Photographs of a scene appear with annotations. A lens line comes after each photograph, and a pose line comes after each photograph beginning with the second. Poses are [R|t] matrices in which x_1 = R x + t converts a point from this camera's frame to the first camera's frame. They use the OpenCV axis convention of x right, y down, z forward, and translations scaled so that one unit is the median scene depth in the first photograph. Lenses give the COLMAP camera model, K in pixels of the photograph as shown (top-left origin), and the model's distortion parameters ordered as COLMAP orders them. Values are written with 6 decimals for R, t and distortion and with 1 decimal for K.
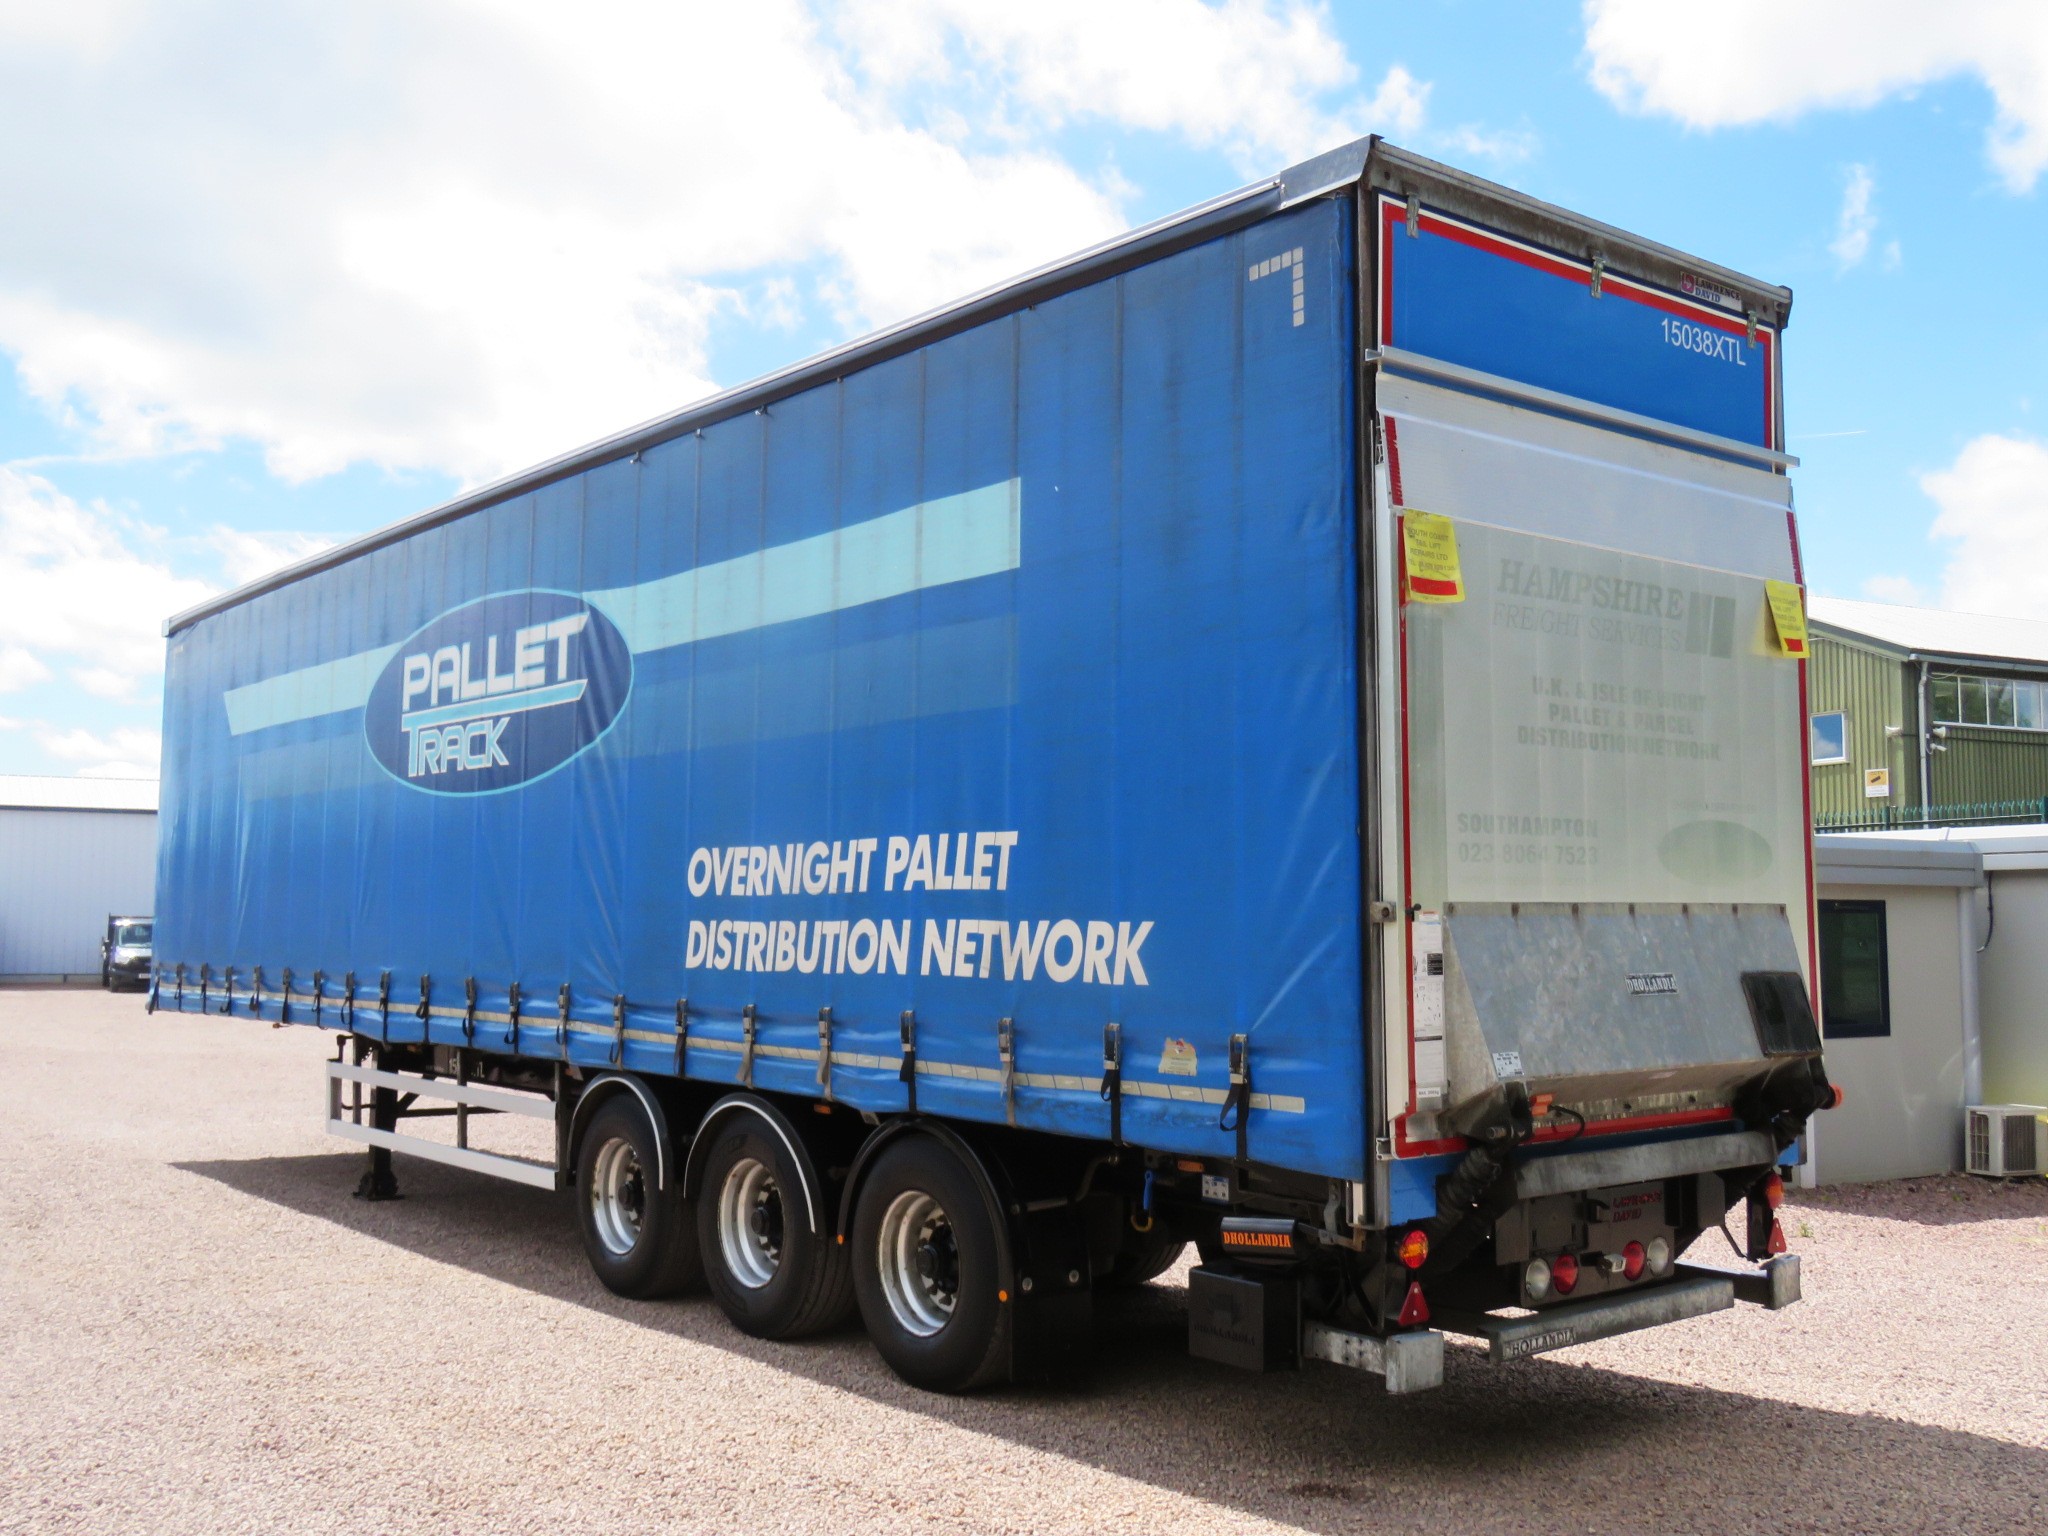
lens RADIAL K [[1842.4, 0, 1021.0], [0, 1842.4, 782.6], [0, 0, 1]] dist [0.016472, 0.004657]
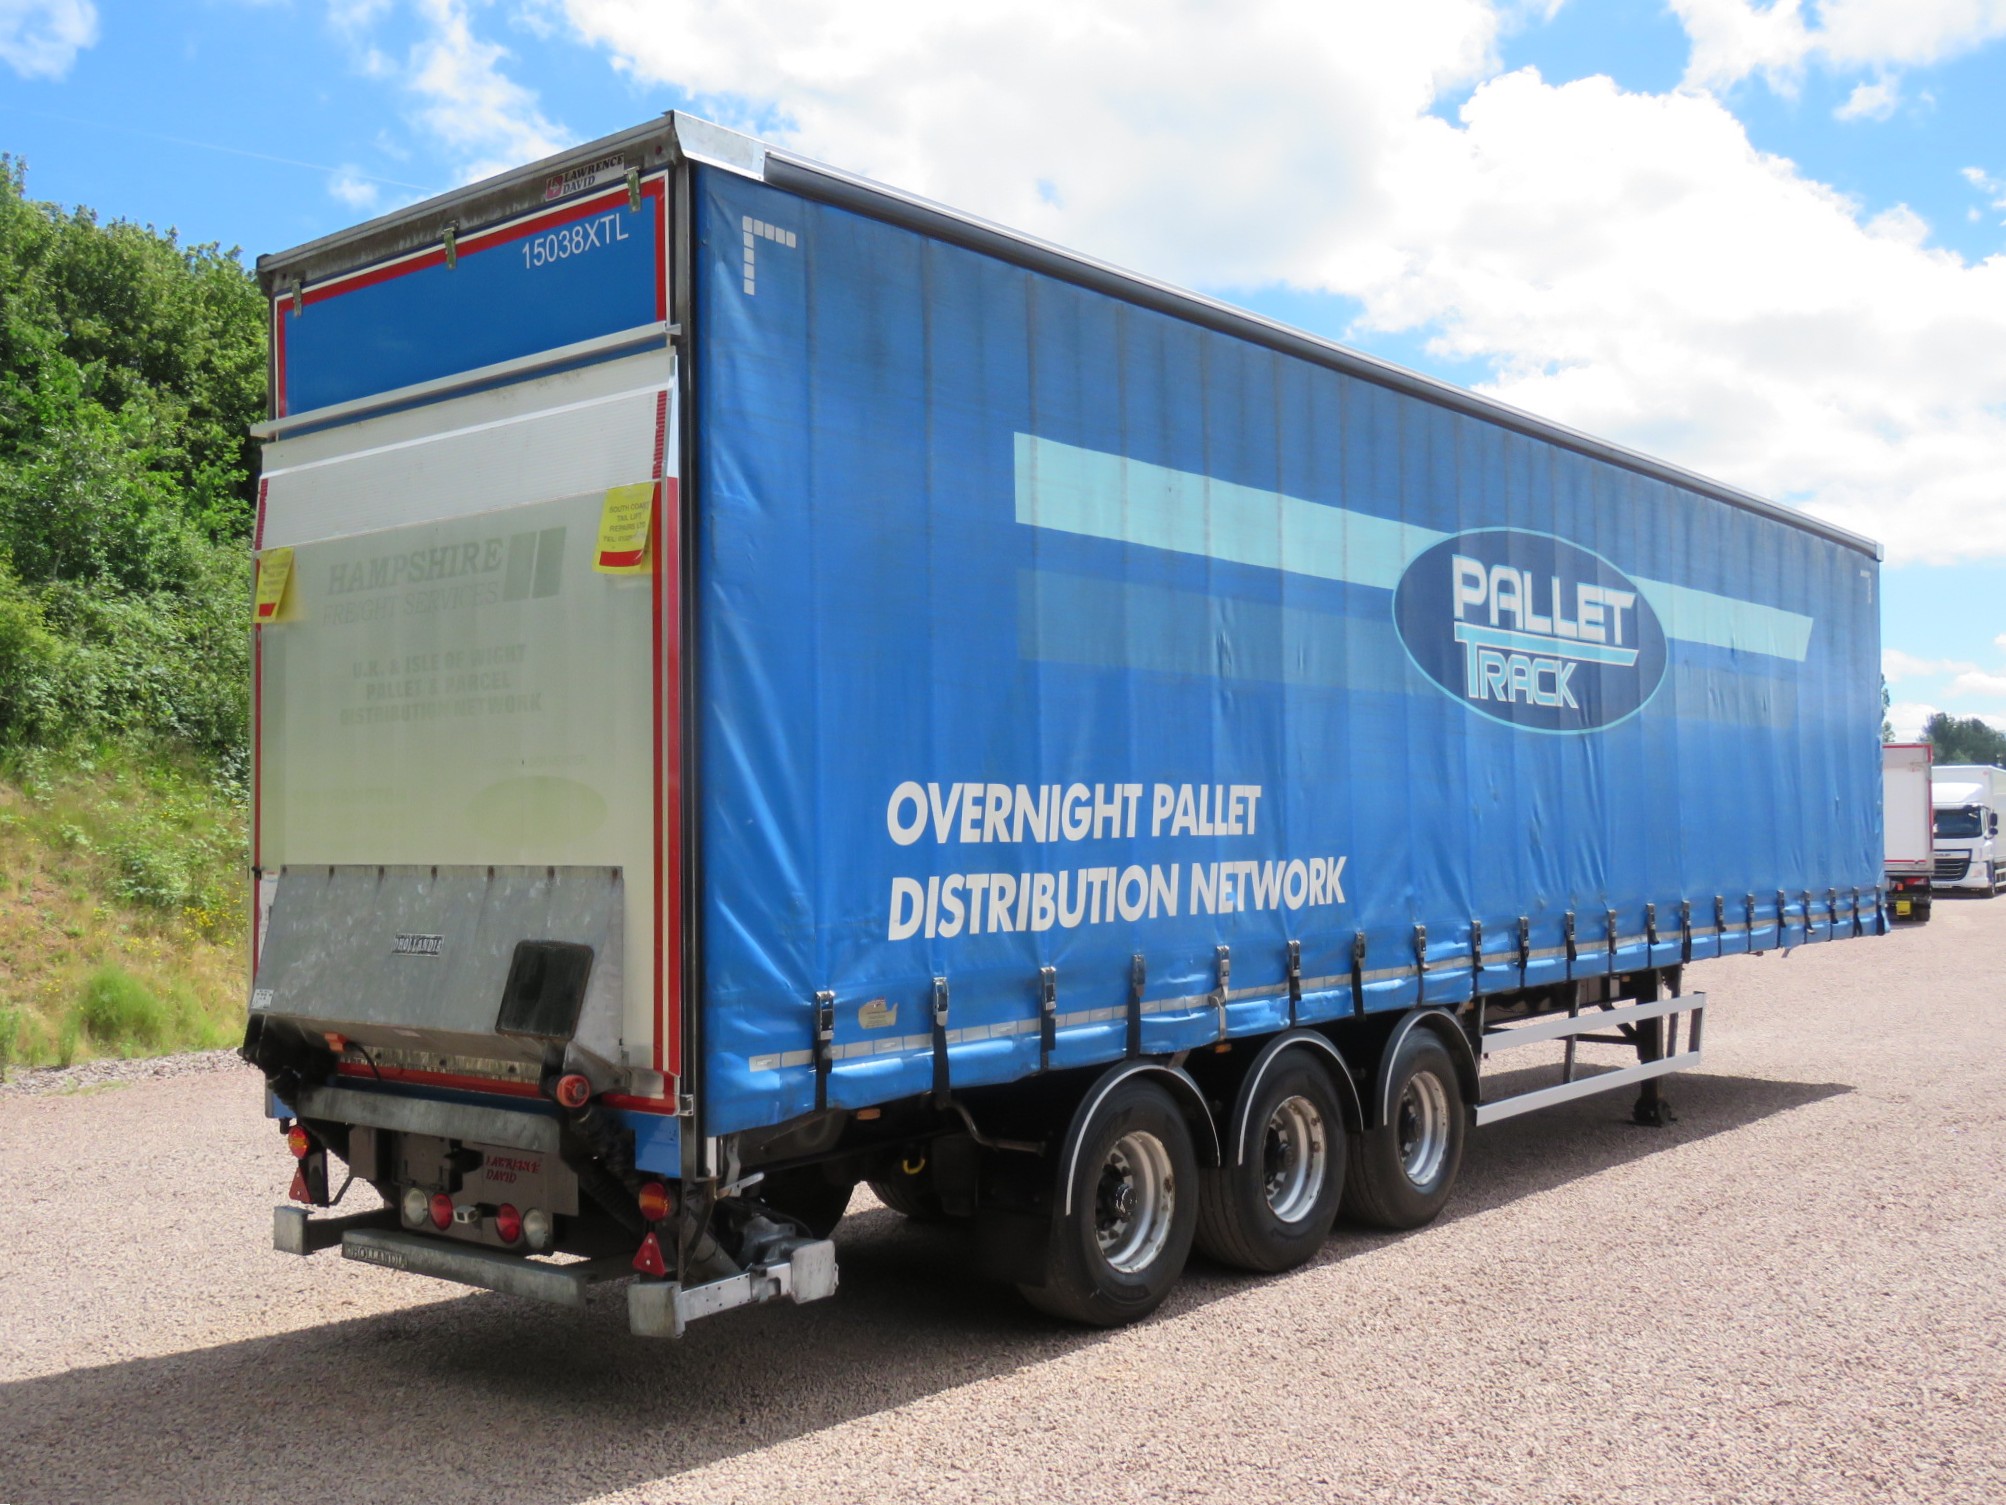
lens RADIAL K [[2083.6, 0, 1003.0], [0, 2083.6, 752.5], [0, 0, 1]] dist [-0.001586, -0.002359]
pose [[0.209341, -0.038446, -0.977087, 1.441050], [0.076213, 0.996829, -0.022894, 0.050154], [0.974868, -0.069674, 0.211607, 1.005430]]
